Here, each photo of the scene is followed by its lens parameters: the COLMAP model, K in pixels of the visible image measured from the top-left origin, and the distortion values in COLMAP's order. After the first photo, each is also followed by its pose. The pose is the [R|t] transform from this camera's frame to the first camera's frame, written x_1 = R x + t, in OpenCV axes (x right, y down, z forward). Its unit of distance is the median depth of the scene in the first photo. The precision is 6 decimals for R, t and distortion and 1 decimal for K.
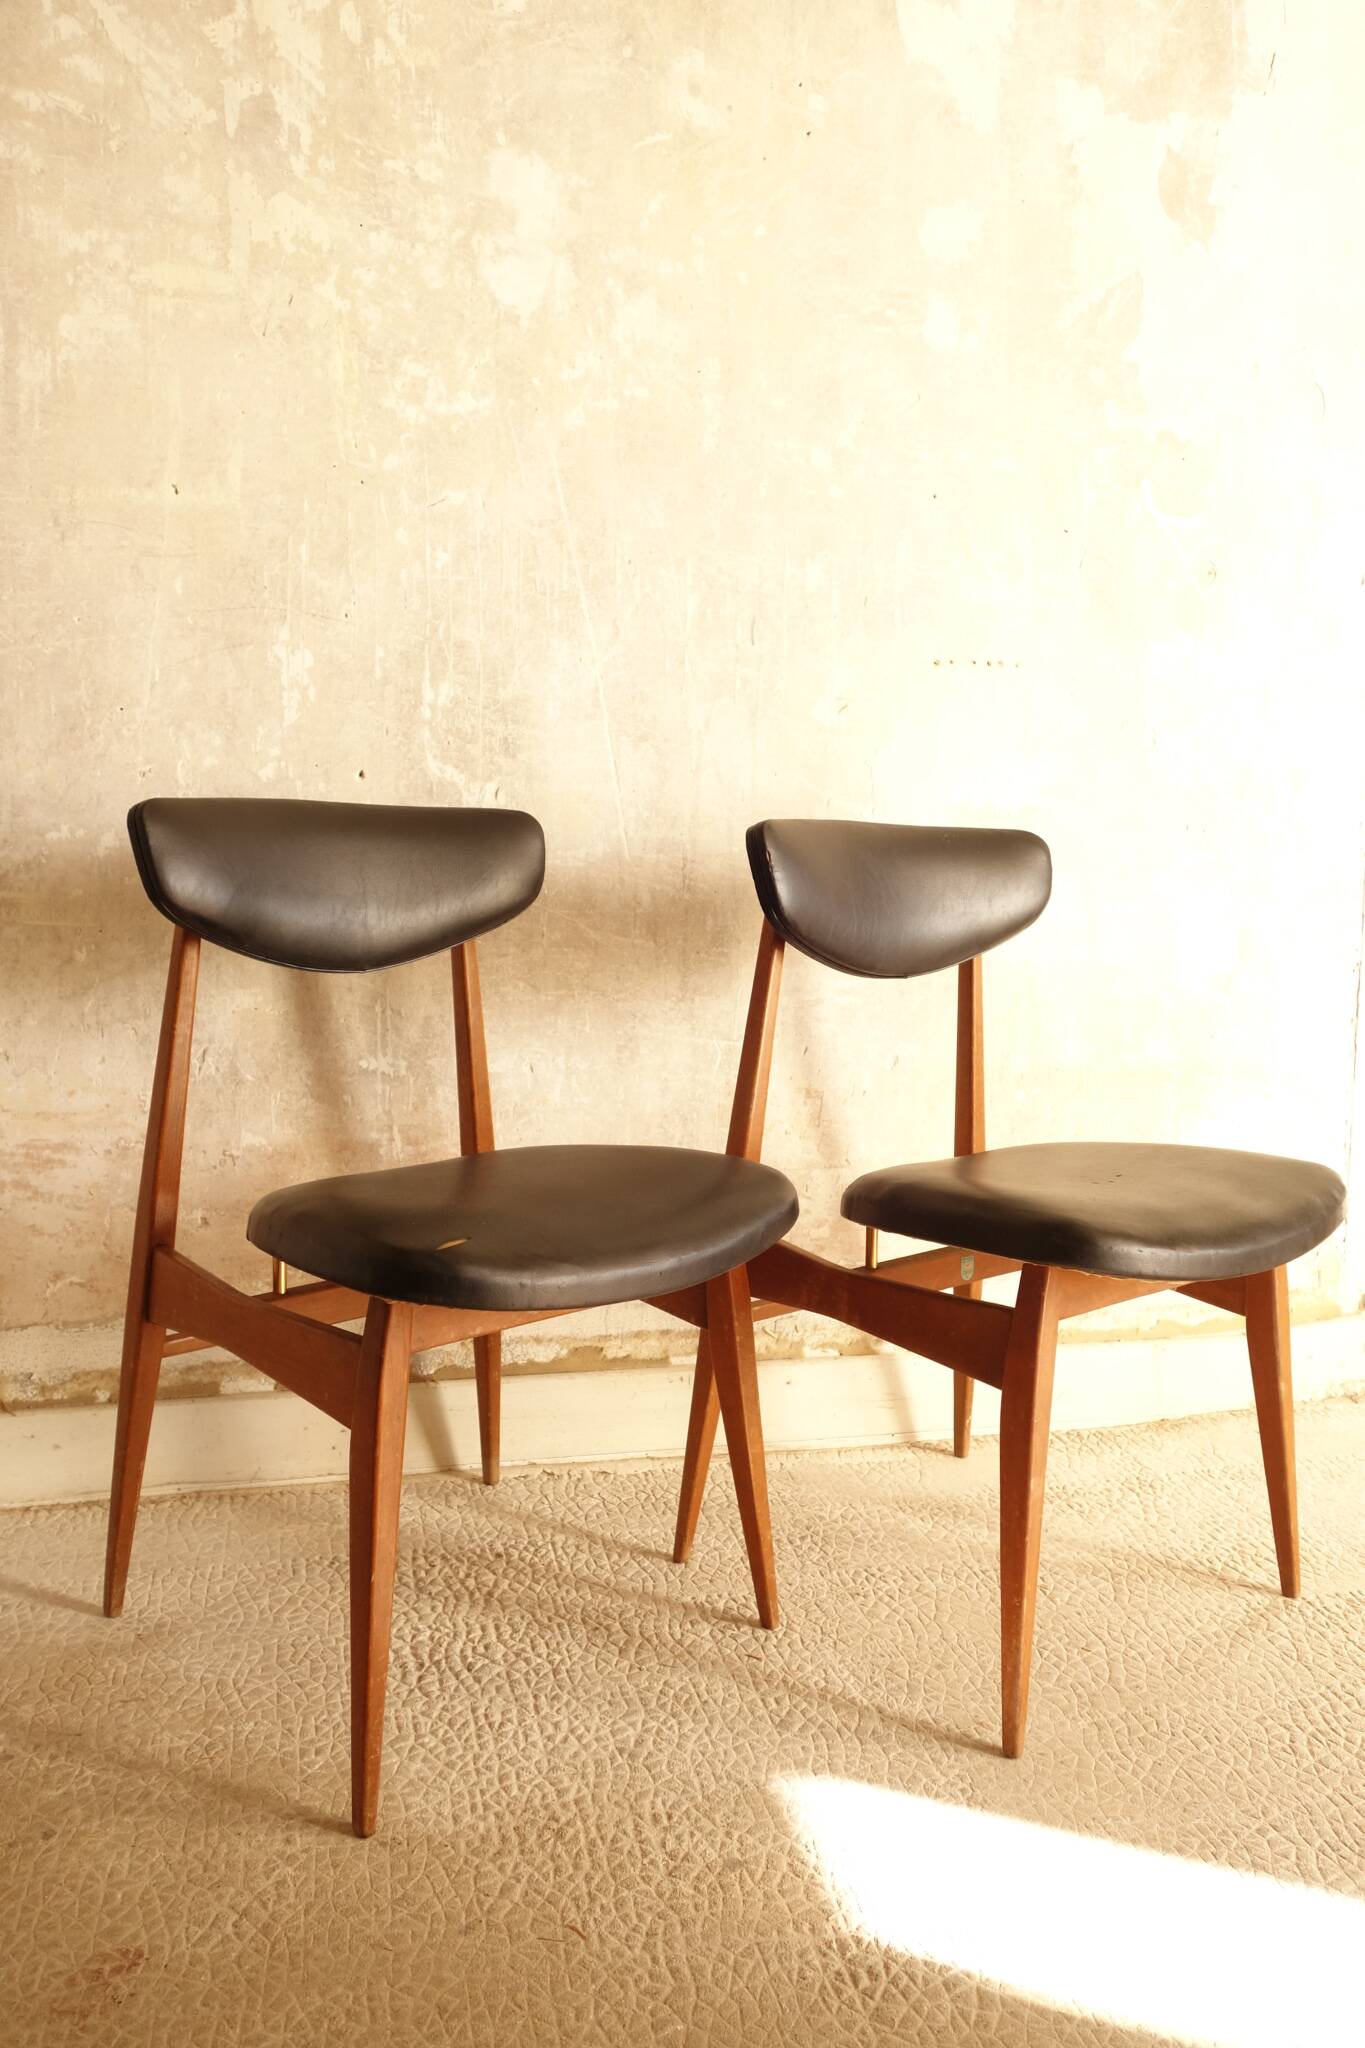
lens RADIAL K [[1598.3, 0, 683.9], [0, 1598.3, 1022.0], [0, 0, 1]] dist [0.004755, -0.007720]
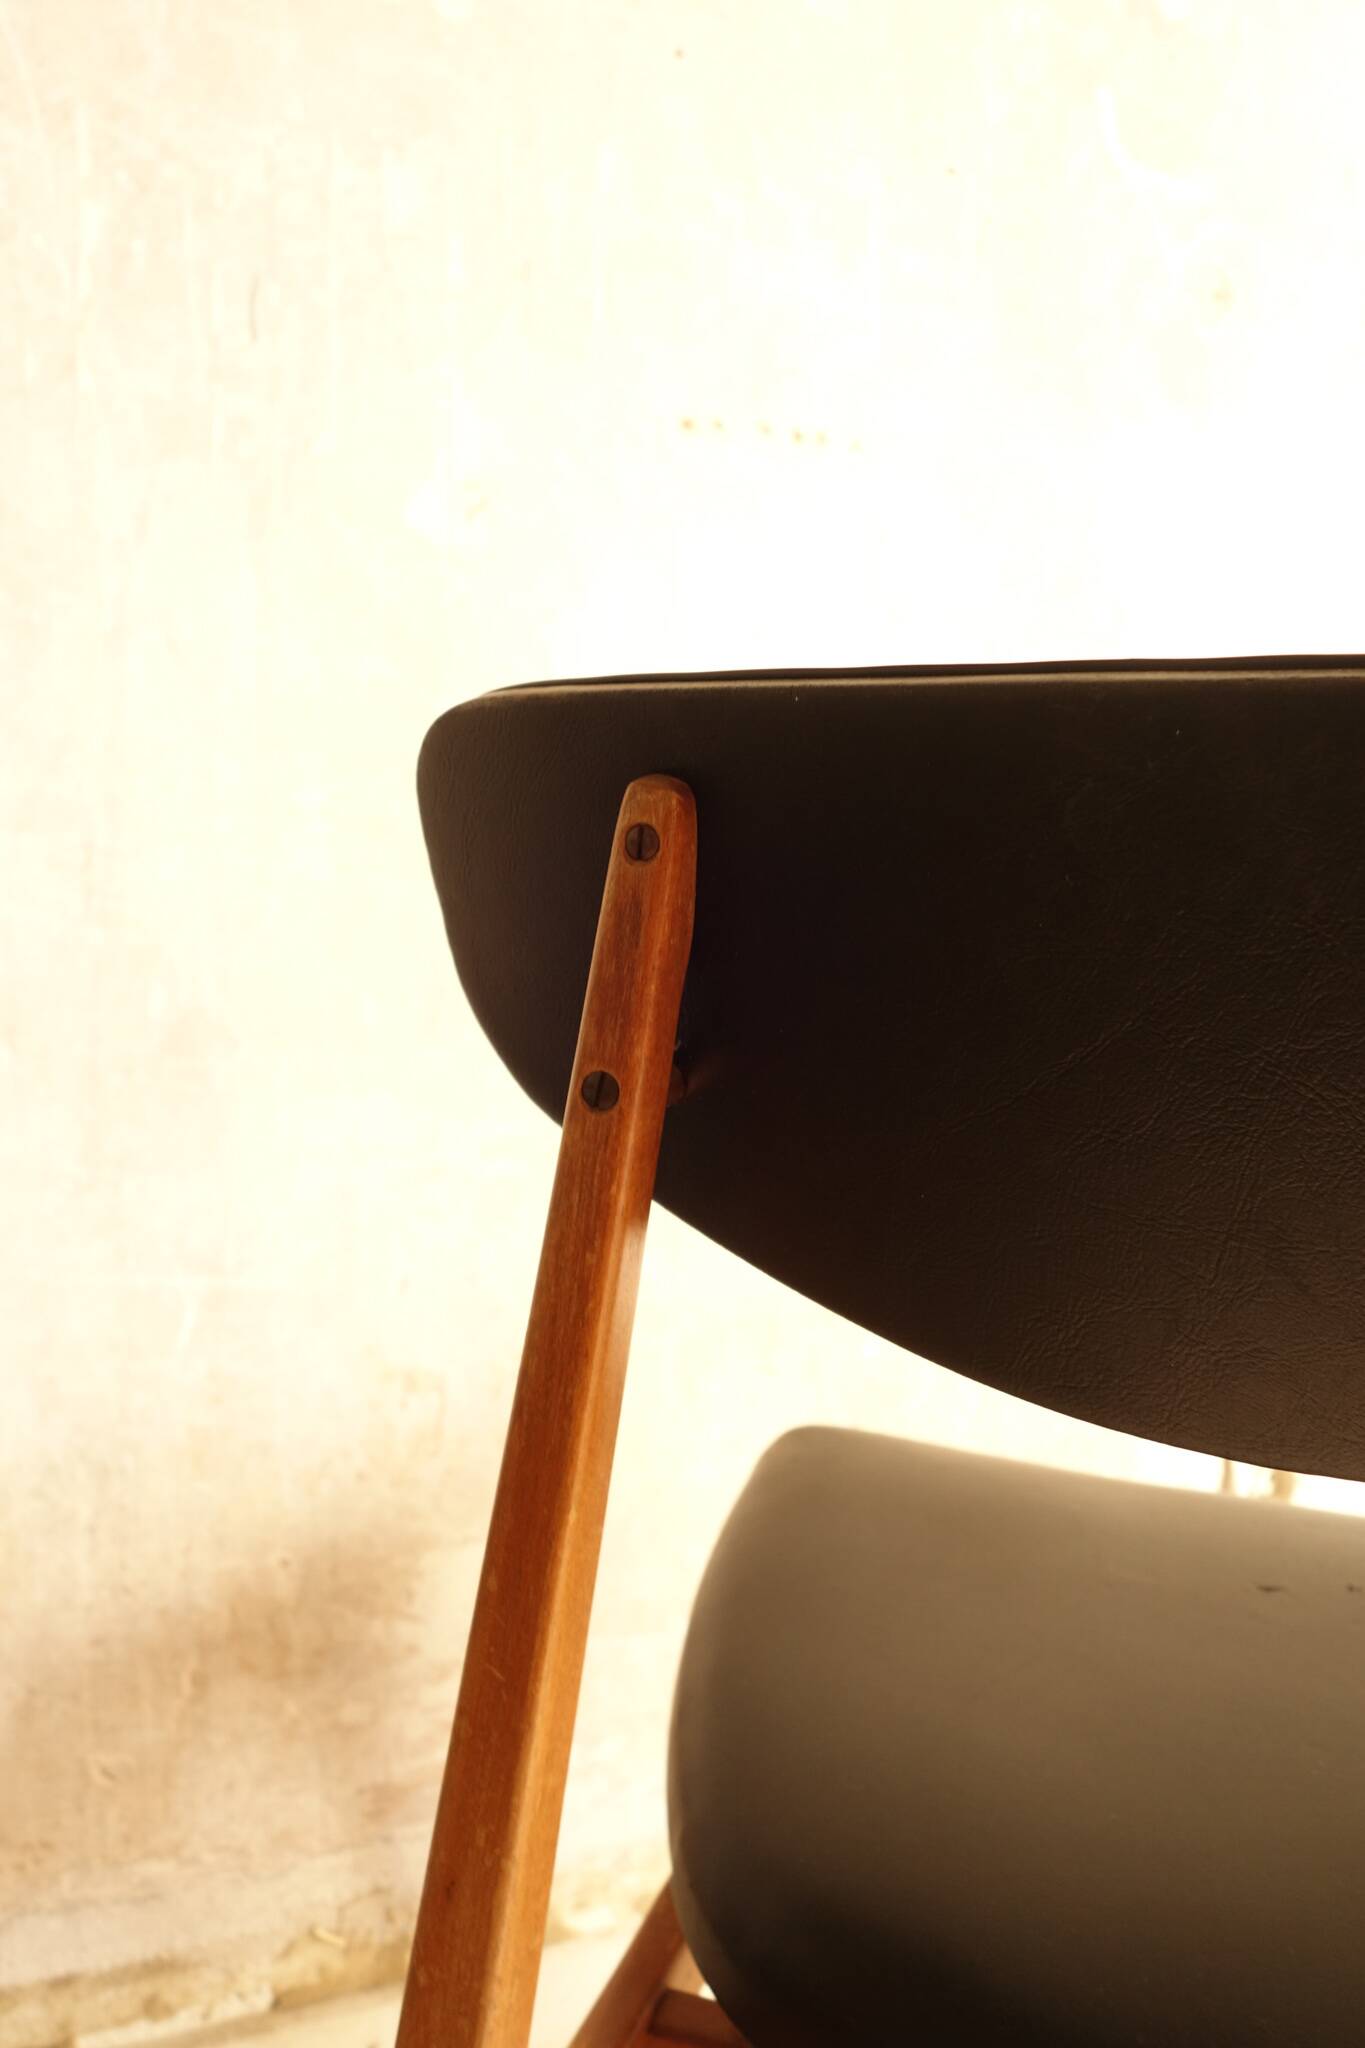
lens RADIAL K [[1598.3, 0, 676.7], [0, 1598.3, 1026.0], [0, 0, 1]] dist [0.004755, -0.007720]
pose [[0.989264, -0.010529, 0.145757, 0.098730], [0.012456, 0.999847, -0.012316, -0.053410], [-0.145605, 0.013999, 0.989244, 0.624307]]
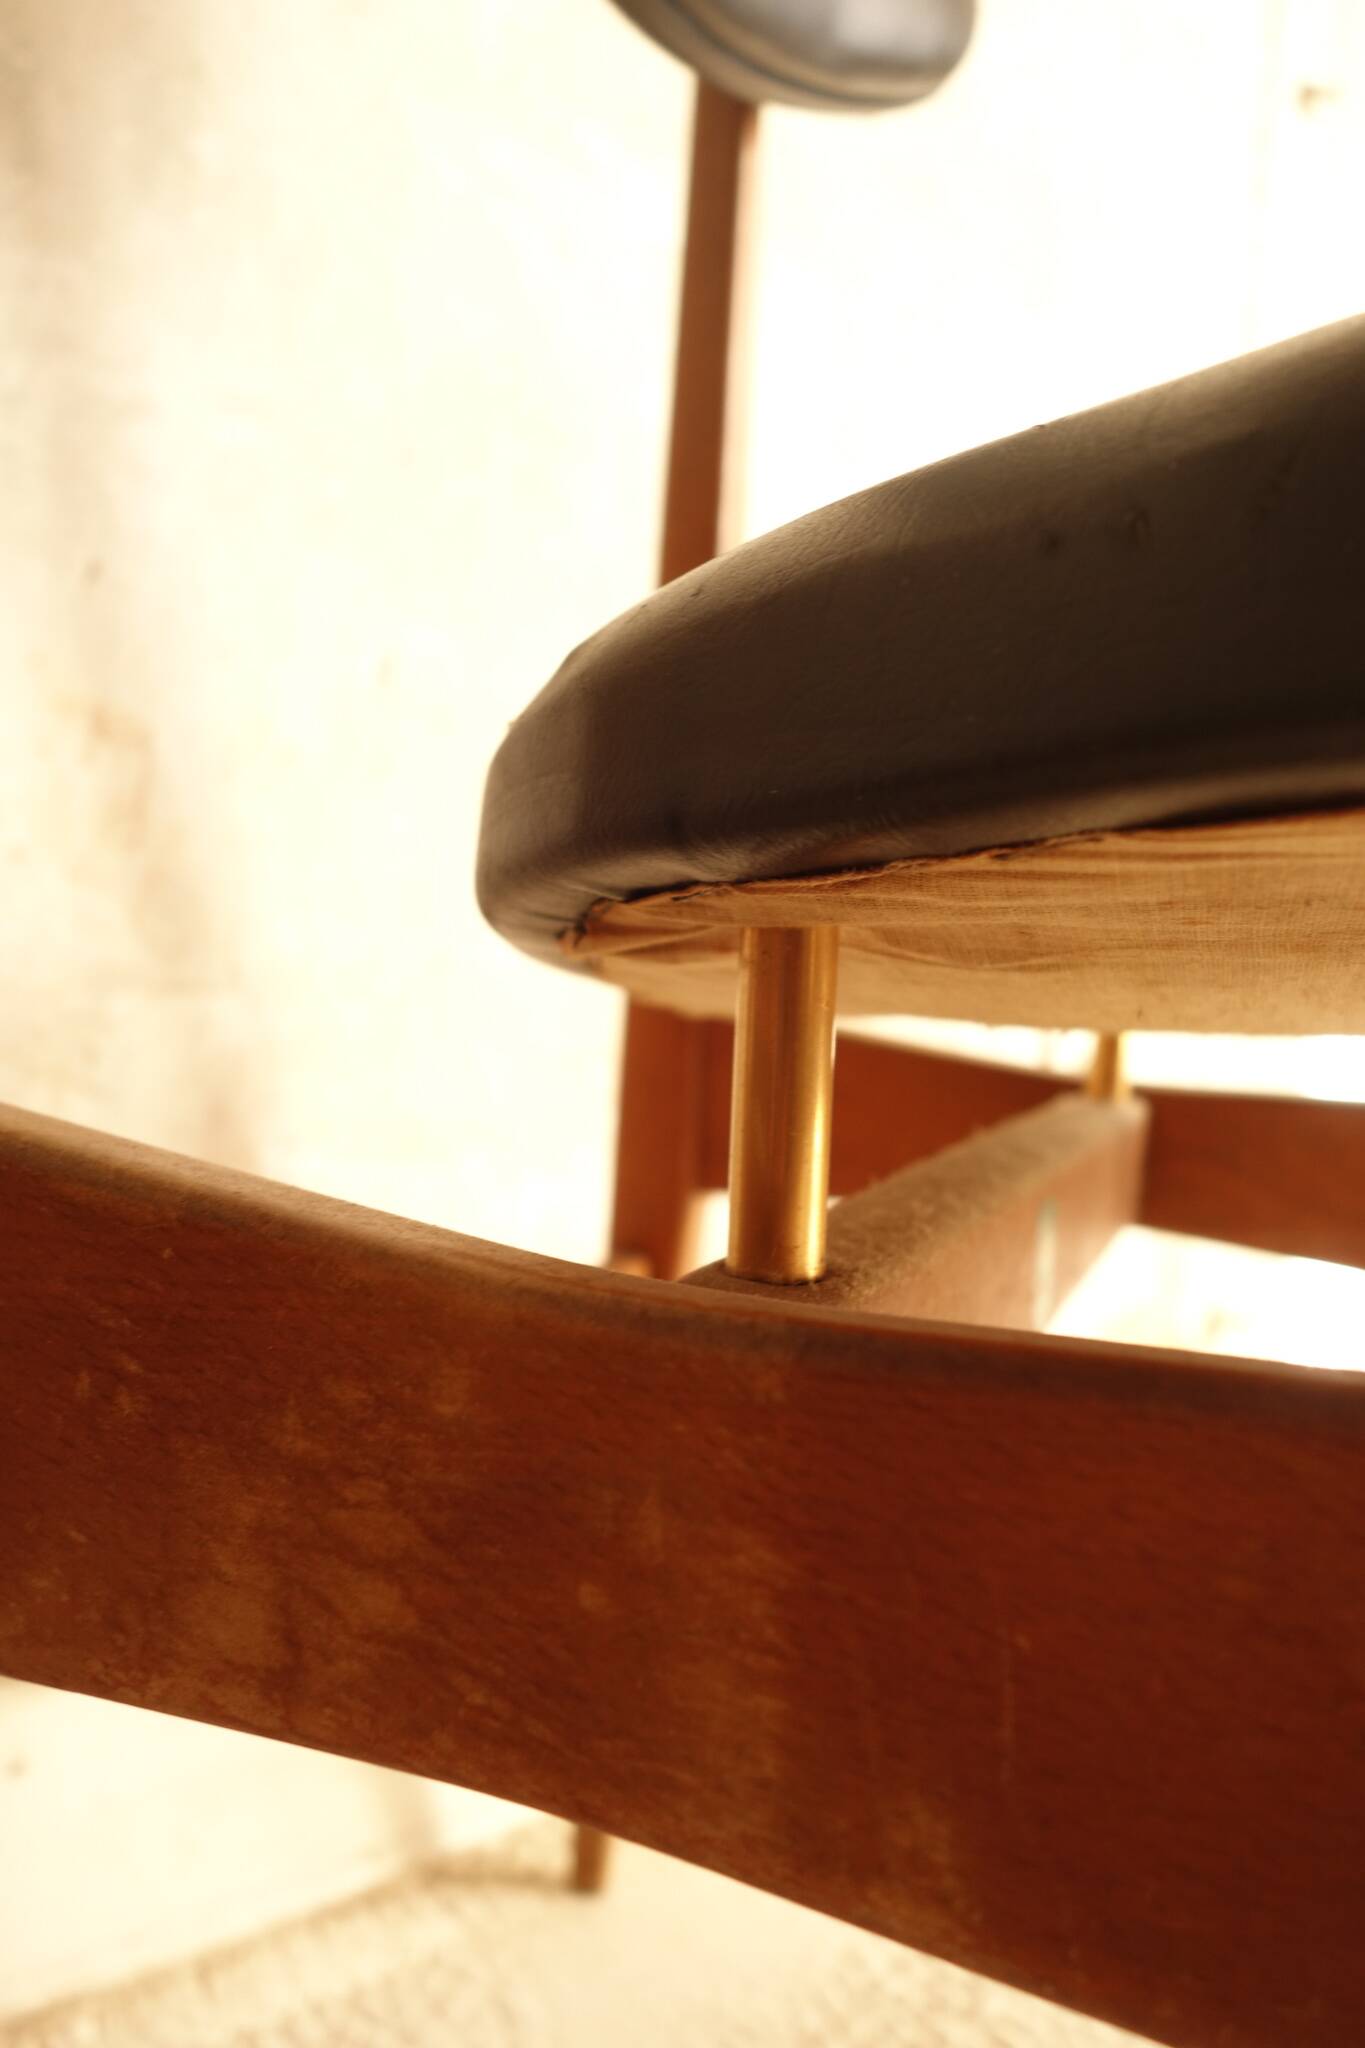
lens RADIAL K [[1598.3, 0, 689.0], [0, 1598.3, 1033.2], [0, 0, 1]] dist [0.004755, -0.007720]
pose [[0.890471, 0.009623, 0.454938, 0.047790], [0.004895, 0.999516, -0.030724, 0.123124], [-0.455014, 0.029586, 0.889993, 0.792392]]
